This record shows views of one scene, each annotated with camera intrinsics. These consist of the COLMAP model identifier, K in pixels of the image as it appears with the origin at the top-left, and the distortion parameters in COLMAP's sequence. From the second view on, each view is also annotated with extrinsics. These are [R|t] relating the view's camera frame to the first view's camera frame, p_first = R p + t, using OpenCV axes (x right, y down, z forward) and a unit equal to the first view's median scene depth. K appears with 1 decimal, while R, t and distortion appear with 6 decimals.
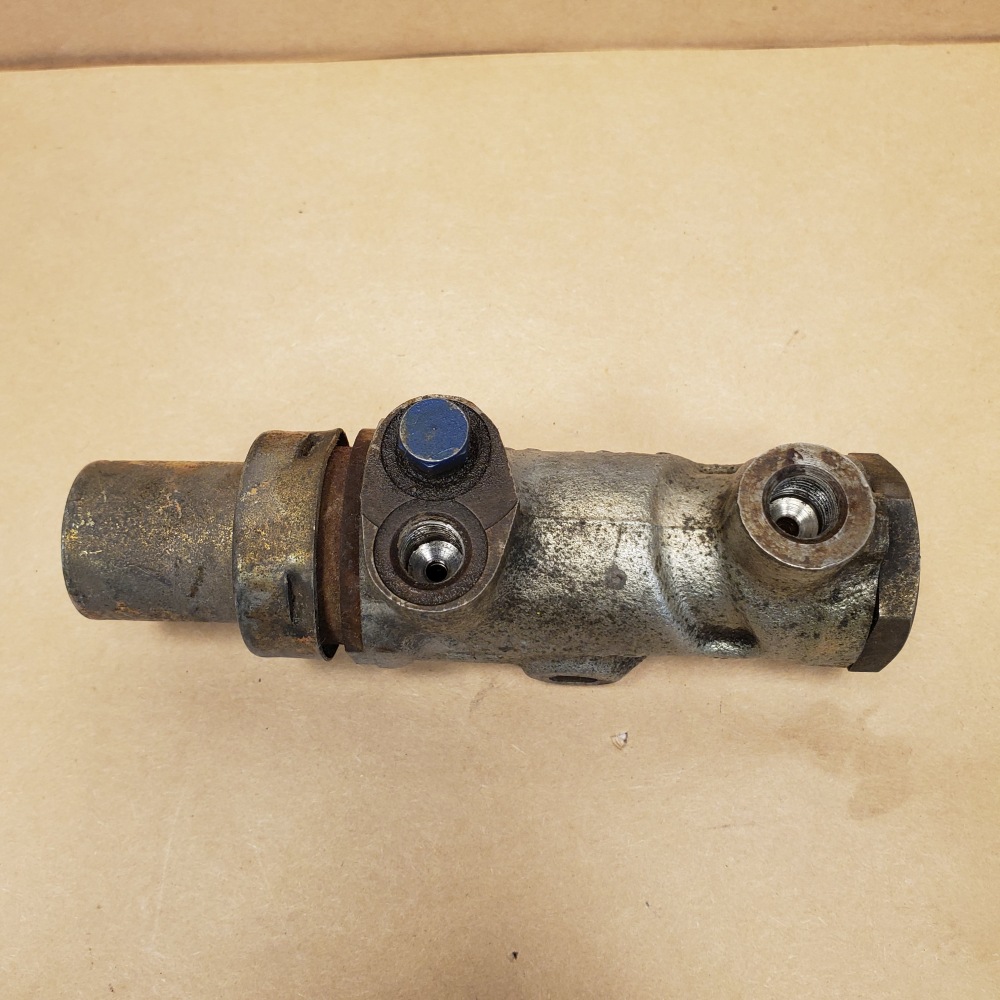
lens RADIAL K [[1102.0, 0, 490.5], [0, 1102.0, 487.0], [0, 0, 1]] dist [-0.025149, 0.000000]
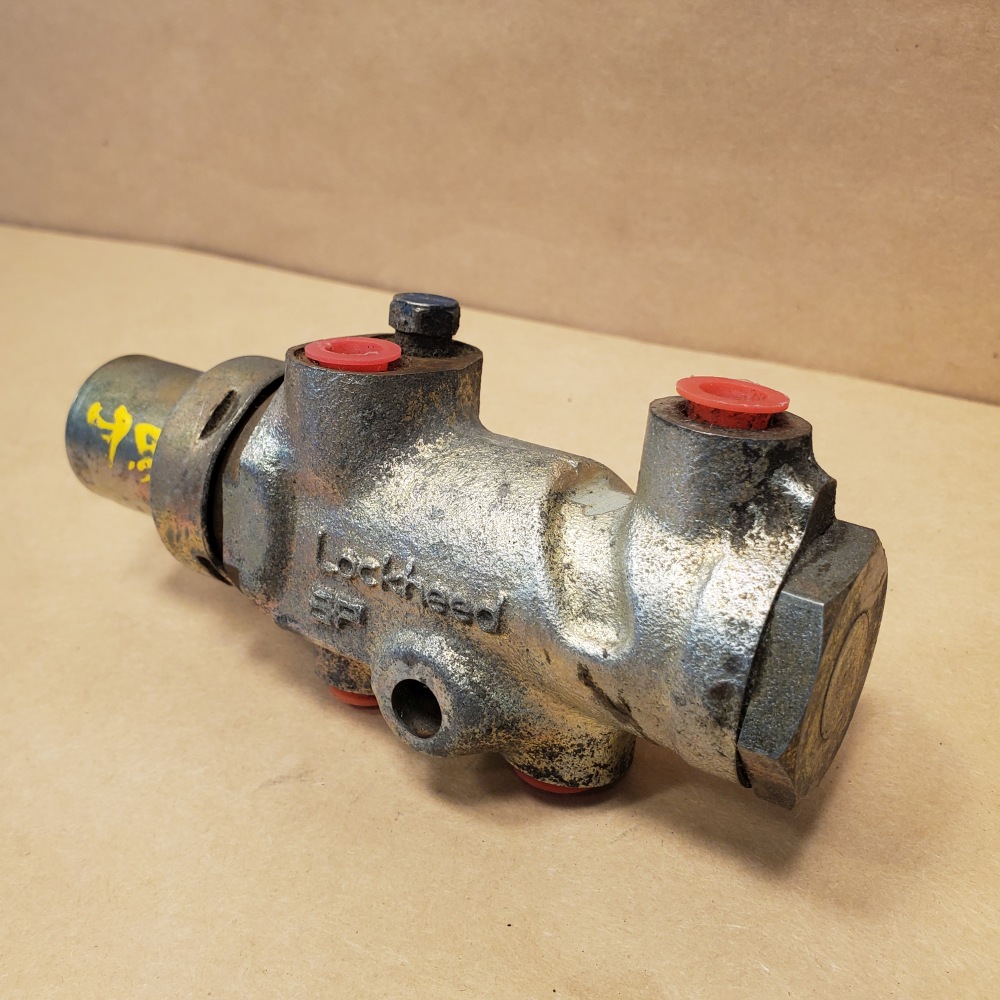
lens RADIAL K [[1102.0, 0, 484.1], [0, 1102.0, 491.8], [0, 0, 1]] dist [-0.025149, 0.000000]
pose [[0.830150, 0.263594, -0.491294, 0.487439], [-0.484706, 0.776660, -0.402317, 0.295132], [0.275520, 0.572116, 0.772510, 0.294438]]
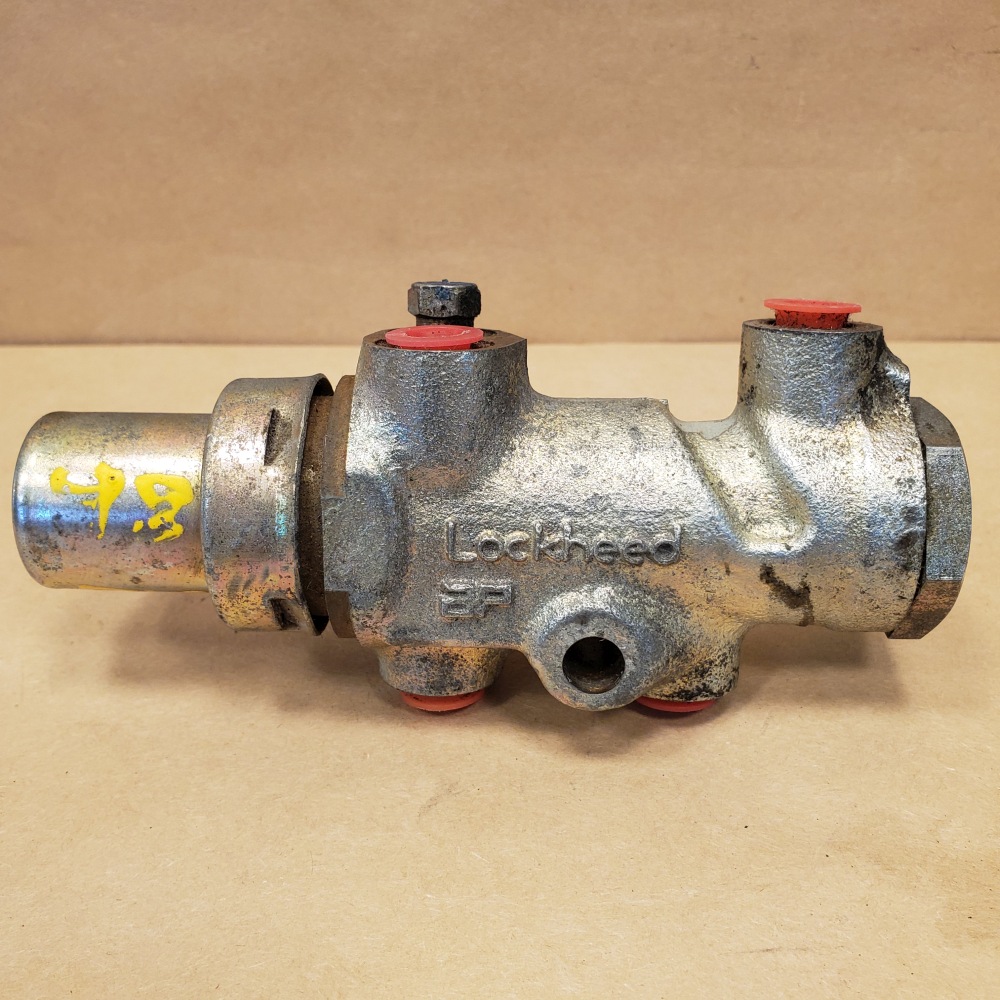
lens RADIAL K [[1102.0, 0, 495.1], [0, 1102.0, 492.6], [0, 0, 1]] dist [-0.025149, 0.000000]
pose [[0.999488, 0.024841, -0.020189, 0.046424], [-0.031953, 0.812030, -0.582741, 0.485832], [0.001918, 0.583087, 0.812407, 0.257214]]
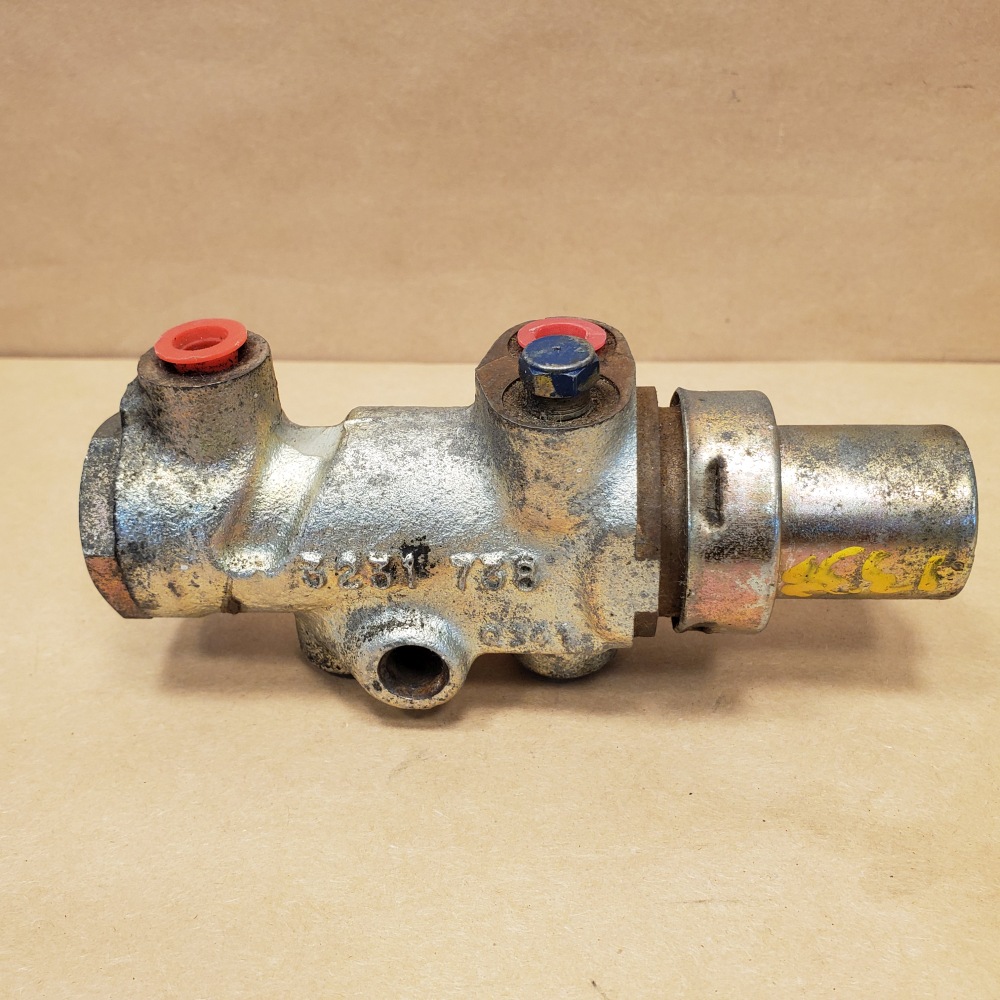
lens RADIAL K [[1102.0, 0, 487.3], [0, 1102.0, 493.2], [0, 0, 1]] dist [-0.025149, 0.000000]
pose [[0.997512, 0.037919, -0.059429, 0.101309], [-0.066256, 0.792226, -0.606620, 0.556813], [0.024079, 0.609048, 0.792767, 0.219436]]
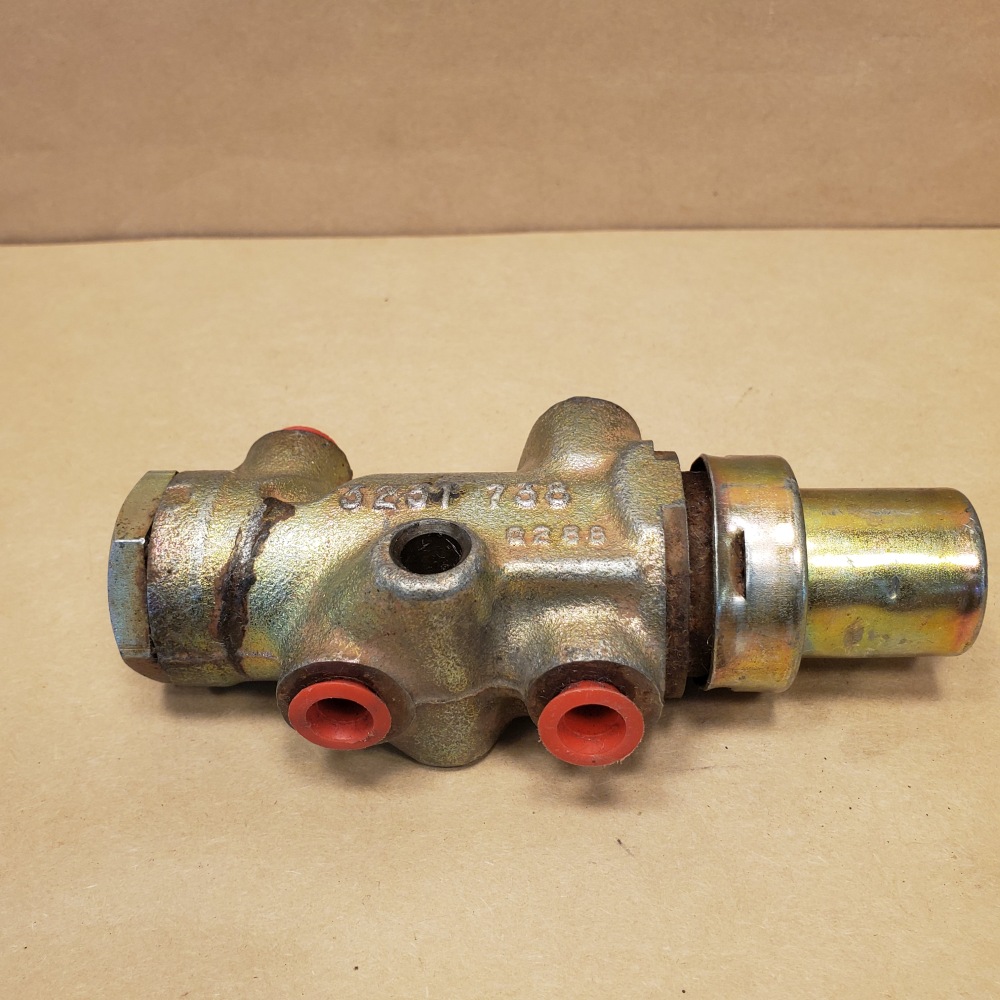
lens RADIAL K [[1102.0, 0, 495.5], [0, 1102.0, 482.7], [0, 0, 1]] dist [-0.025149, 0.000000]
pose [[0.999741, 0.016425, -0.015757, 0.052883], [-0.021879, 0.884375, -0.466264, 0.526108], [0.006277, 0.466488, 0.884505, 0.094082]]
